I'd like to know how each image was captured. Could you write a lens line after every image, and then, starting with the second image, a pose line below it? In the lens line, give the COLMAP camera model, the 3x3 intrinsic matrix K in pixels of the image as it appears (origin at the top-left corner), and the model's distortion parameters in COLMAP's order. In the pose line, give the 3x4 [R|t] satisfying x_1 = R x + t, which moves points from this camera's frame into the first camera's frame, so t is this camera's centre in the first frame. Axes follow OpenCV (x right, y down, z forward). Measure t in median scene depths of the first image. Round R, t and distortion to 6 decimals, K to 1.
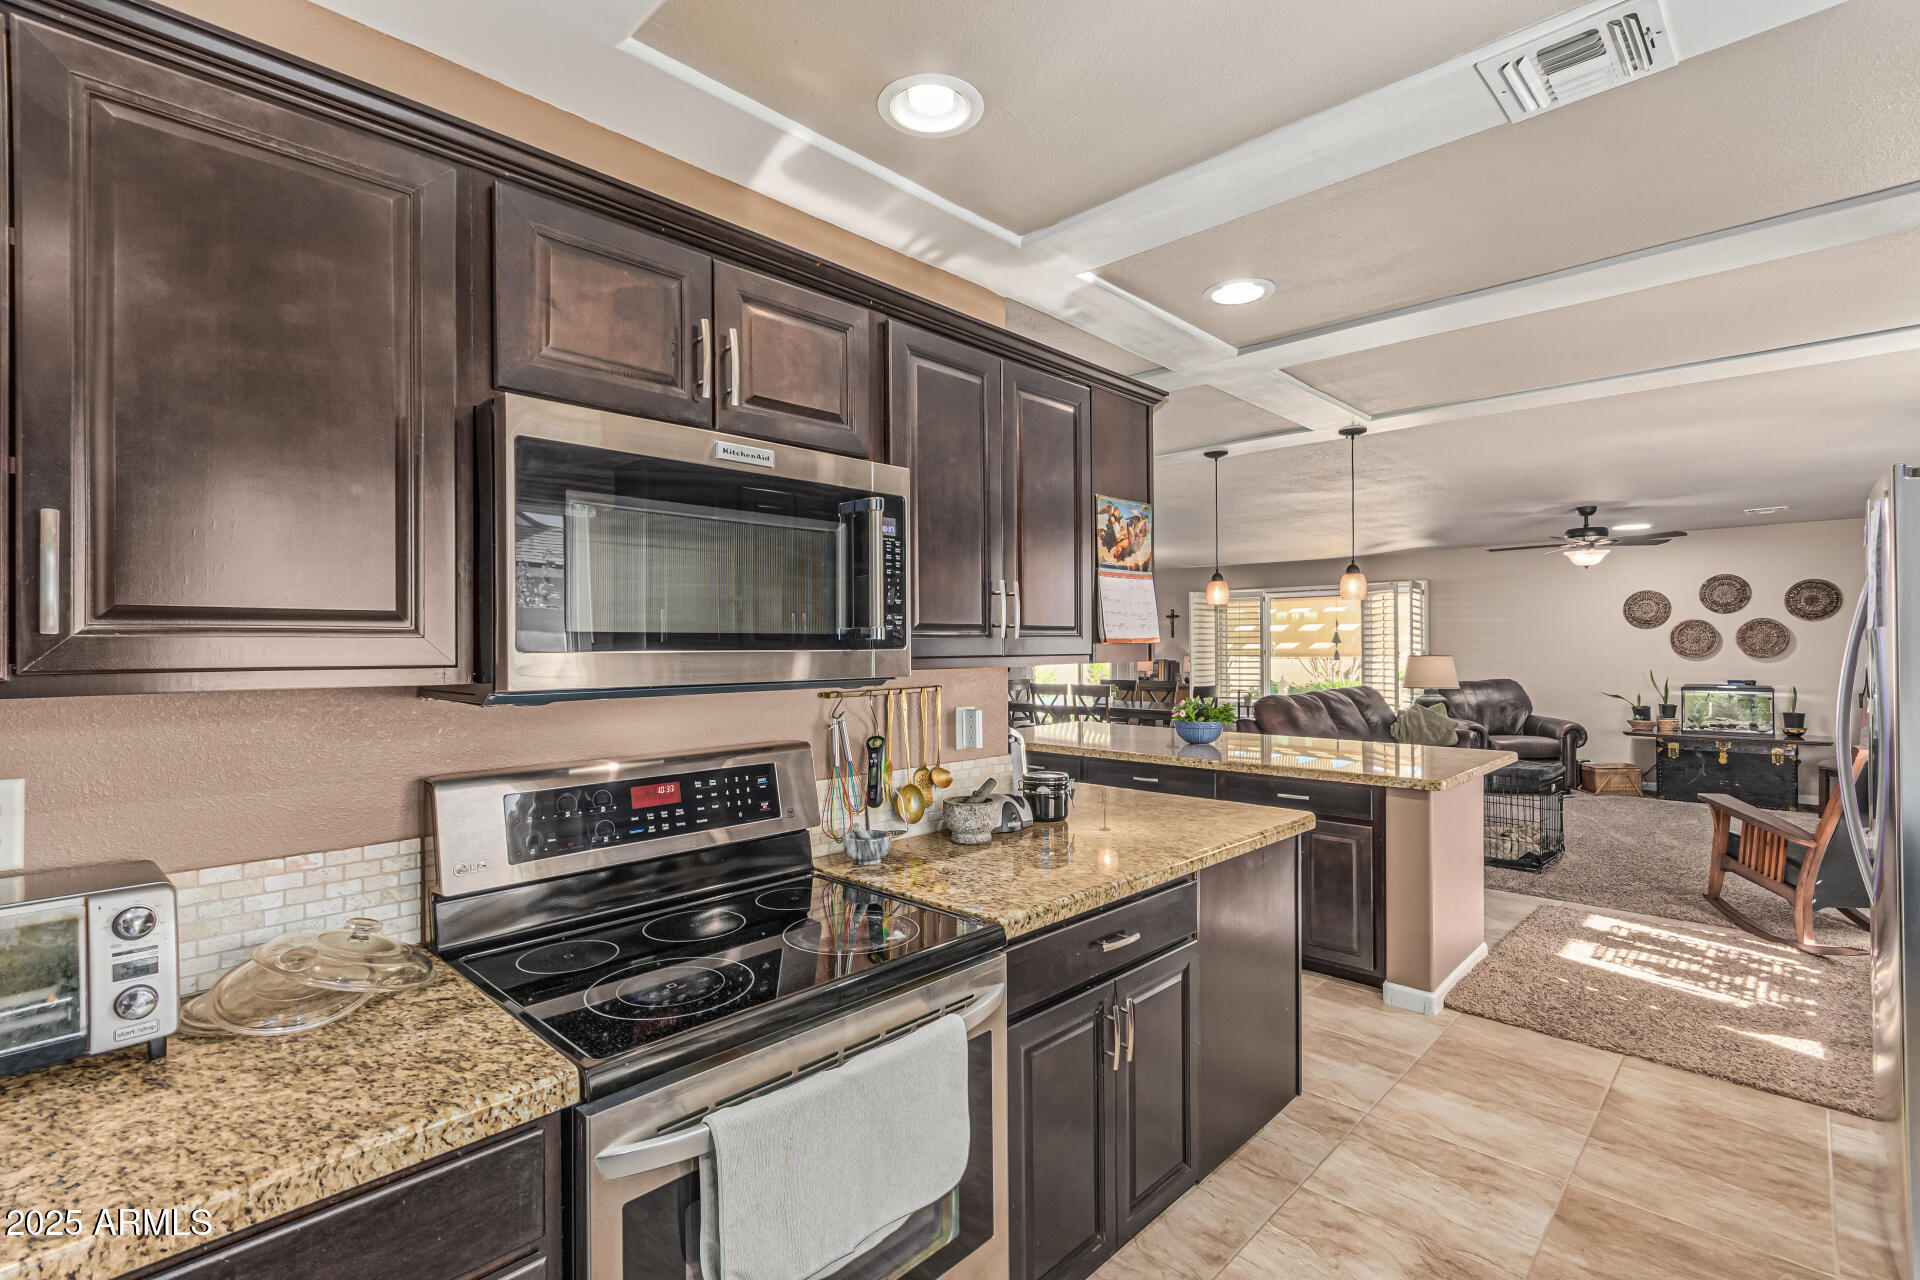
lens RADIAL K [[885.0, 0, 965.8], [0, 885.0, 622.3], [0, 0, 1]] dist [0.000186, 0.001668]
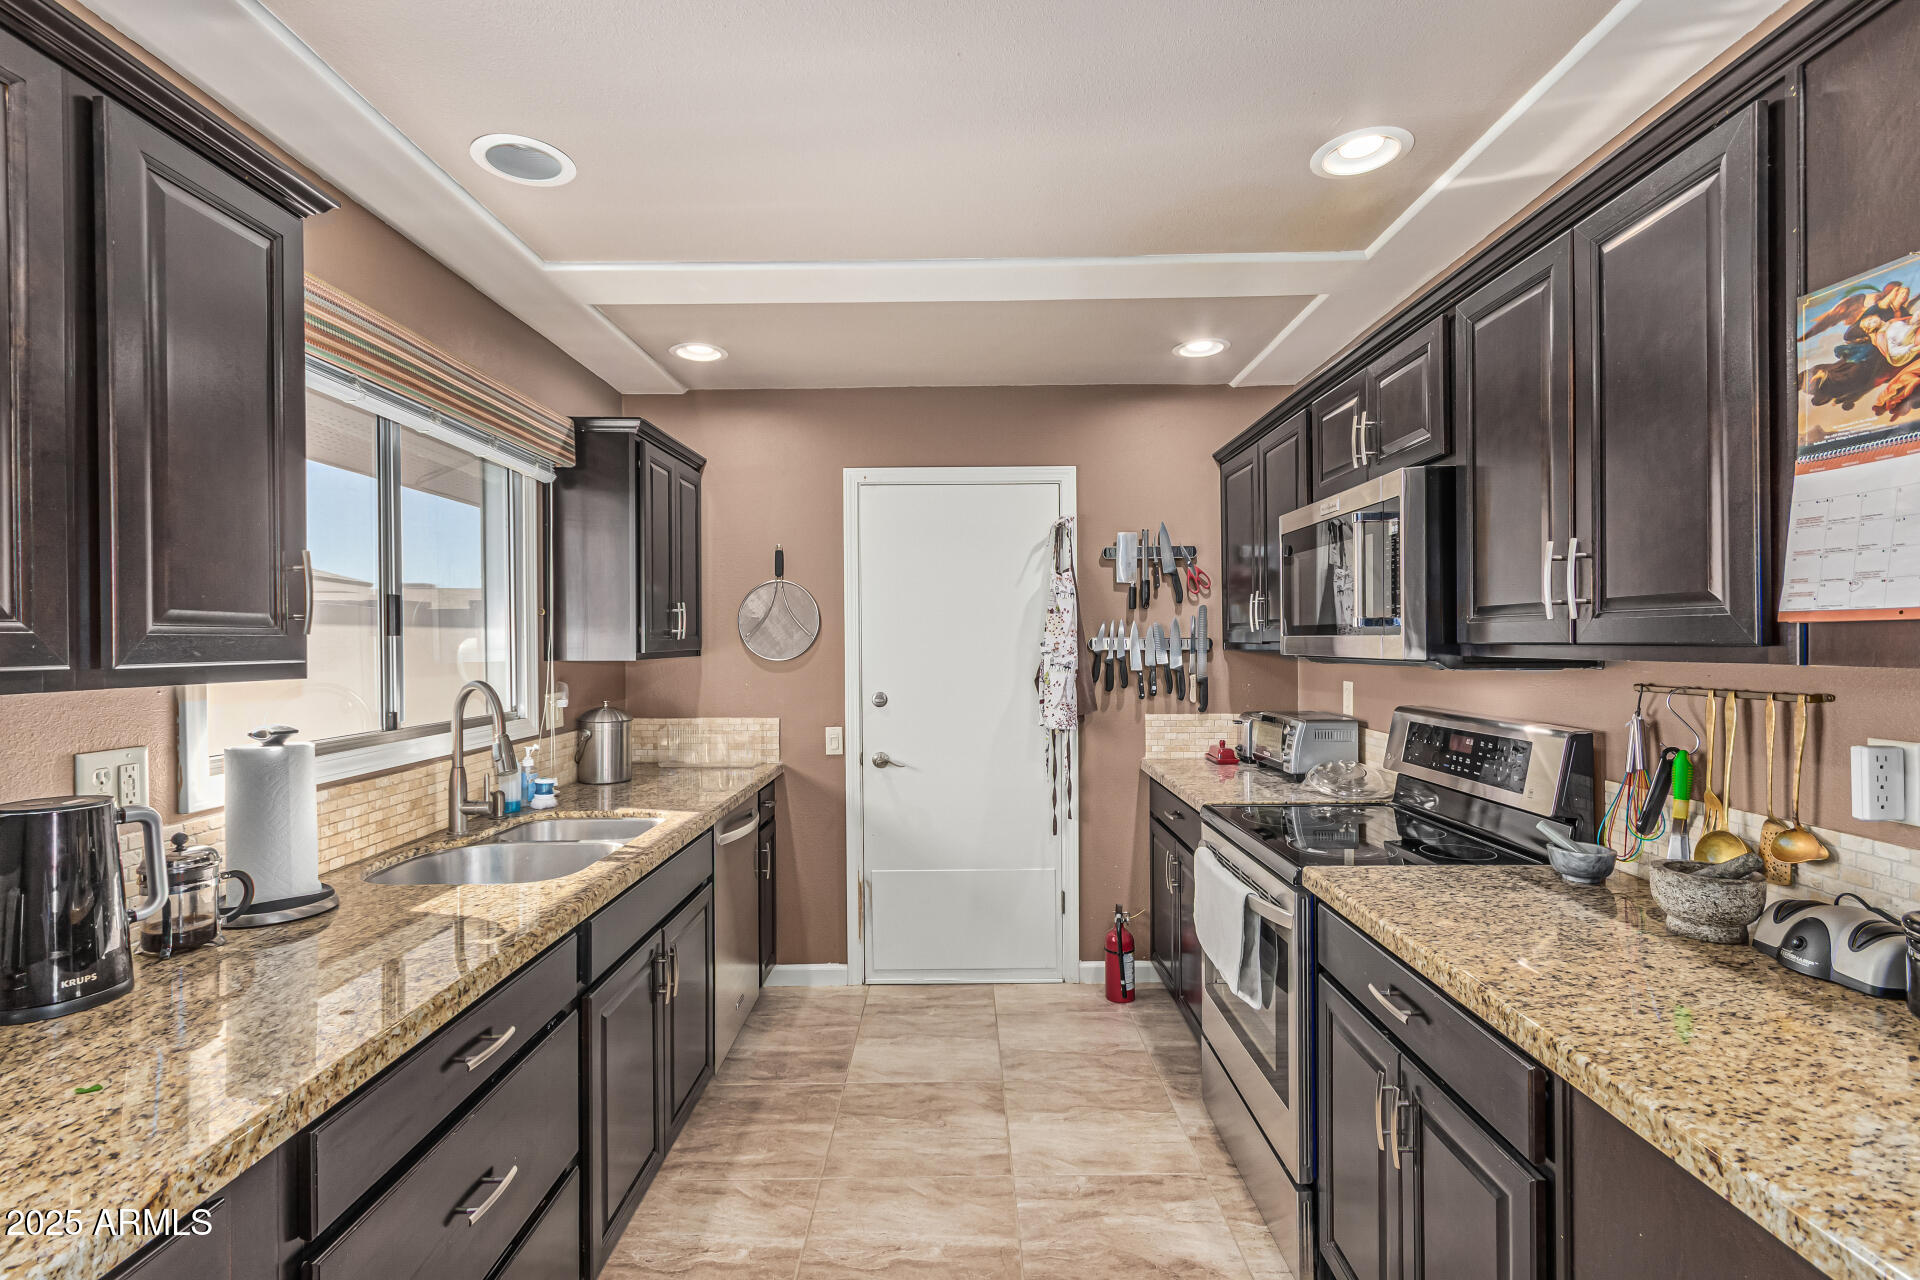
lens RADIAL K [[885.0, 0, 952.4], [0, 885.0, 644.6], [0, 0, 1]] dist [0.000186, 0.001668]
pose [[-0.733045, 0.011403, -0.680084, 0.243892], [0.028989, 0.999475, -0.014488, 0.009294], [0.679562, -0.030335, -0.732991, 0.318593]]
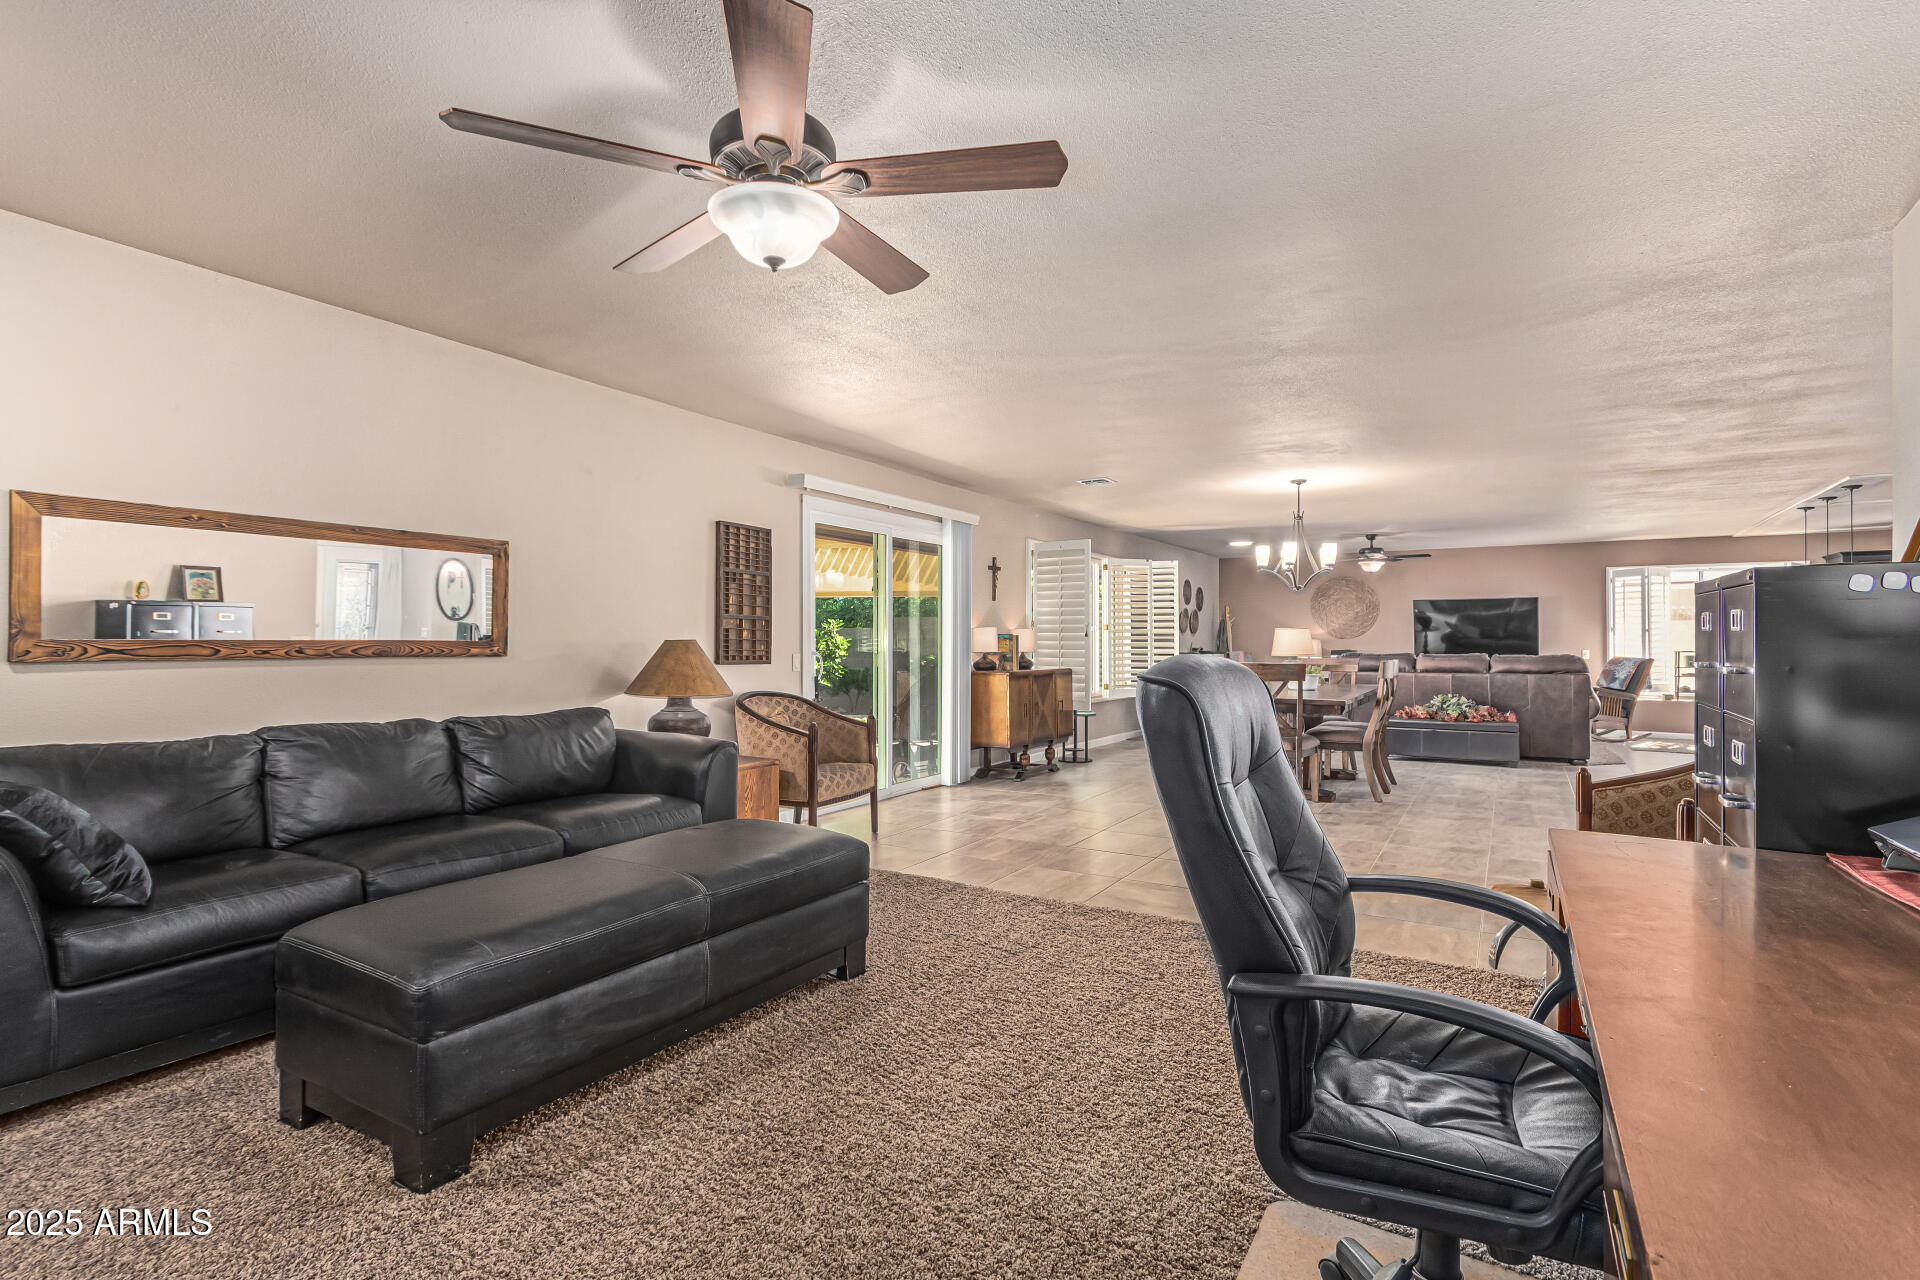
lens RADIAL K [[885.0, 0, 946.9], [0, 885.0, 647.4], [0, 0, 1]] dist [0.000186, 0.001668]
pose [[-0.197508, -0.001169, 0.980301, -0.614188], [-0.026042, 0.999653, -0.004054, 0.085880], [-0.979955, -0.026330, -0.197470, 1.803497]]
